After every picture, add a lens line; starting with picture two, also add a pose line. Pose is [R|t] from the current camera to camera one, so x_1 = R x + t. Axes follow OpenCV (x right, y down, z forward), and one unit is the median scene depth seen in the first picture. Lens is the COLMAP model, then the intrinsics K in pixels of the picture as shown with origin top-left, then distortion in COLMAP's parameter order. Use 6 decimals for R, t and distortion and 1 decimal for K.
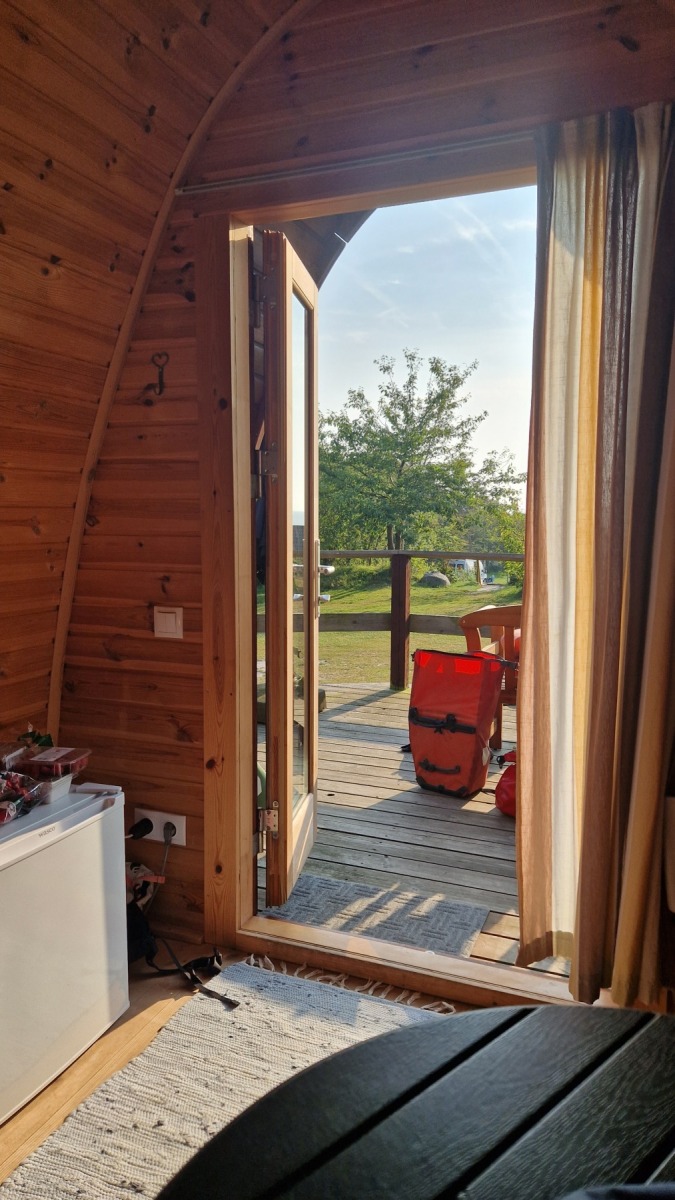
lens RADIAL K [[839.8, 0, 333.7], [0, 839.8, 600.4], [0, 0, 1]] dist [0.036270, -0.049949]
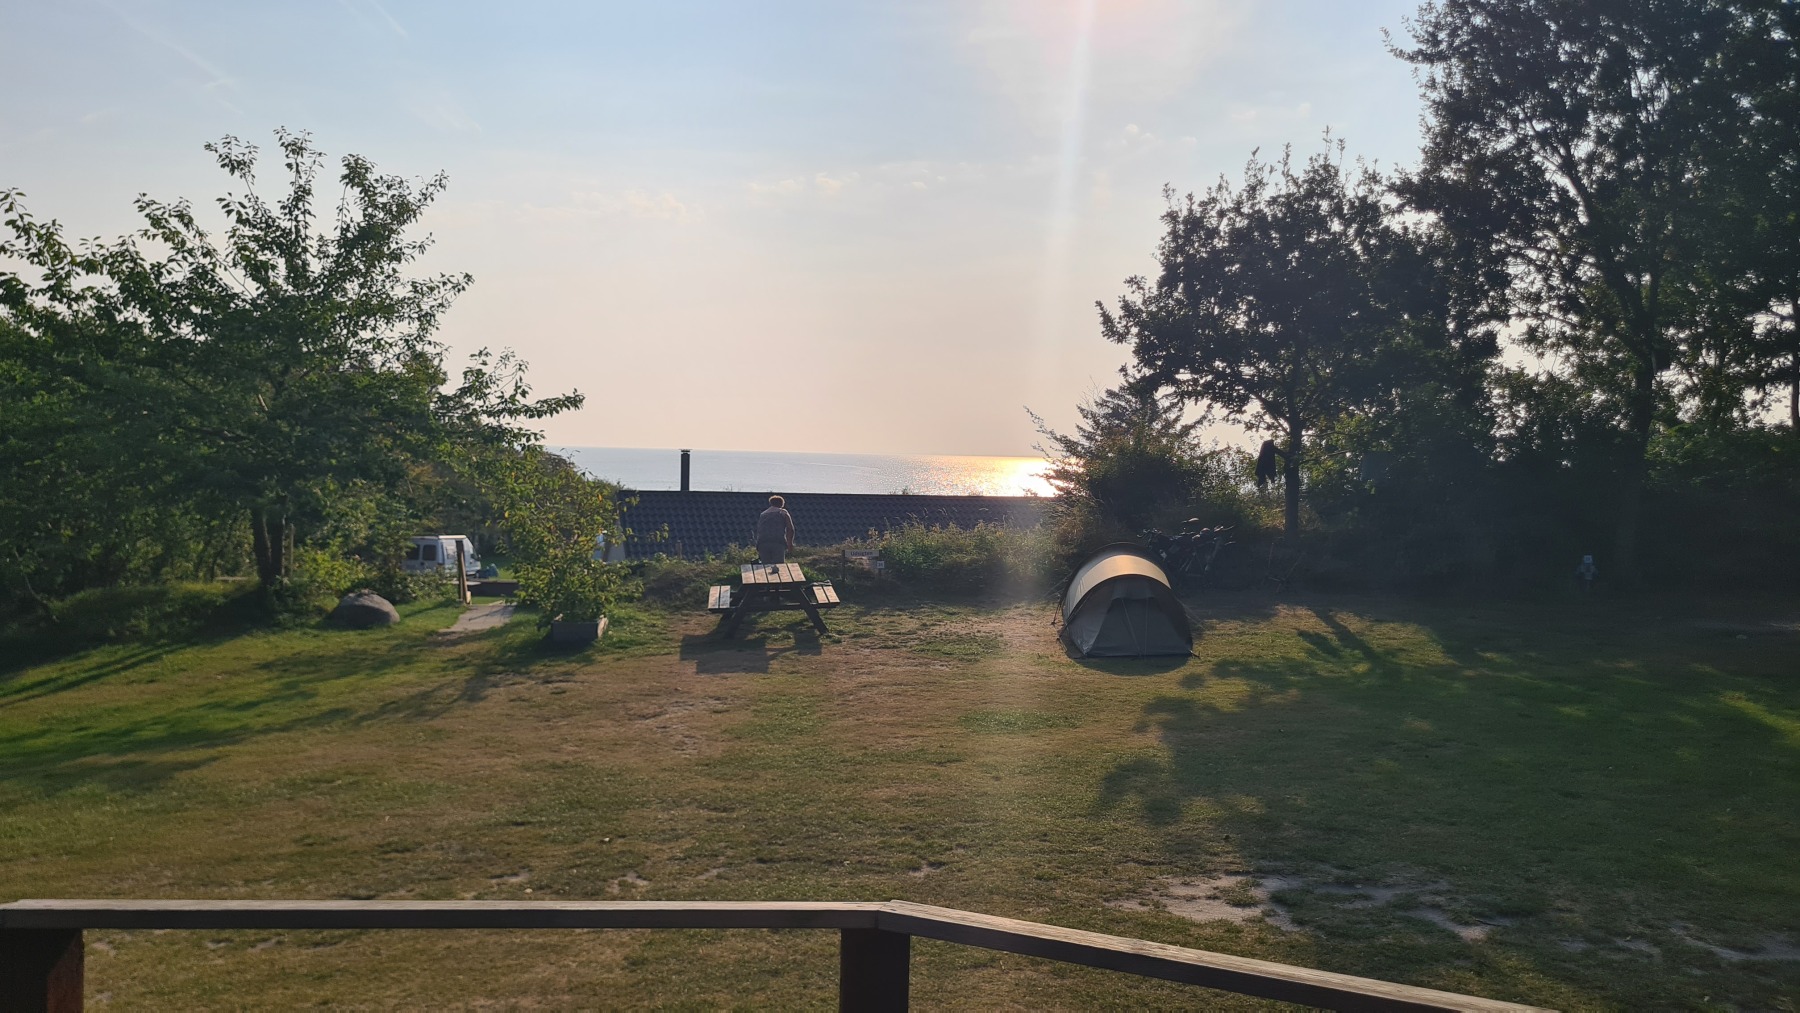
lens RADIAL K [[1358.7, 0, 950.5], [0, 1358.7, 529.9], [0, 0, 1]] dist [0.054243, 0.004858]
pose [[0.872909, -0.016493, 0.487603, 0.267876], [0.035214, 0.998952, -0.029252, -0.323432], [-0.486610, 0.042705, 0.872575, 1.294055]]
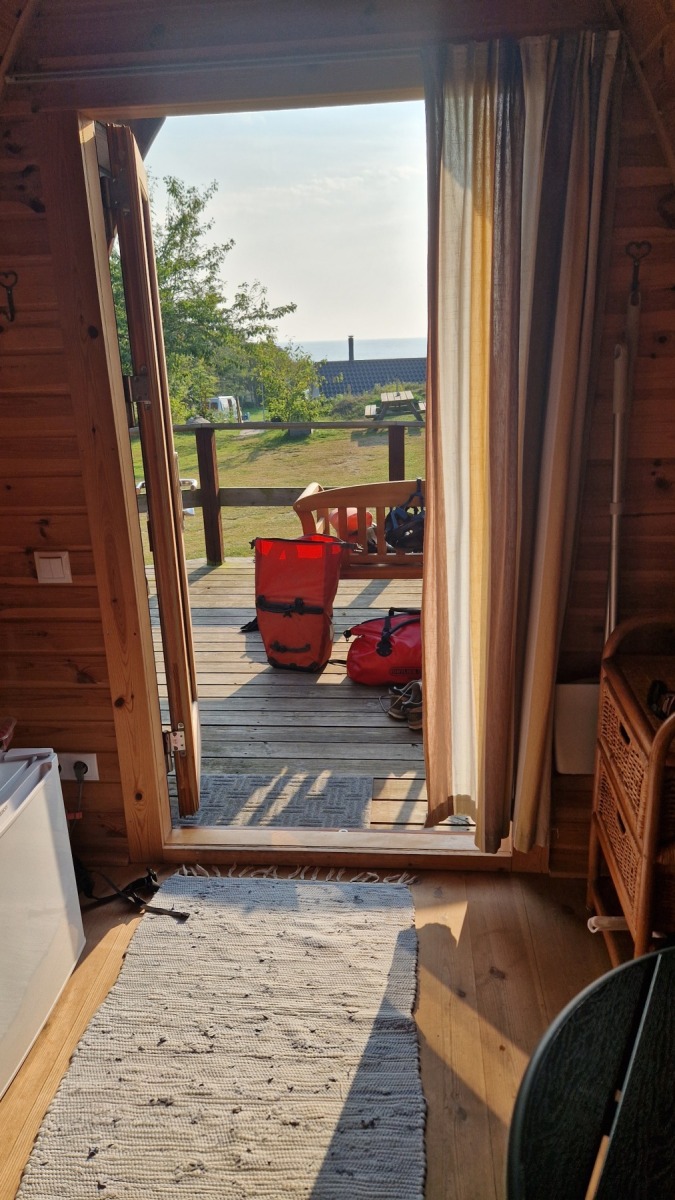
lens RADIAL K [[839.8, 0, 342.1], [0, 839.8, 608.4], [0, 0, 1]] dist [0.036270, -0.049949]
pose [[0.952519, -0.128998, 0.275804, -0.152877], [0.071163, 0.975048, 0.210277, -0.105281], [-0.296048, -0.180666, 0.937932, -0.002451]]
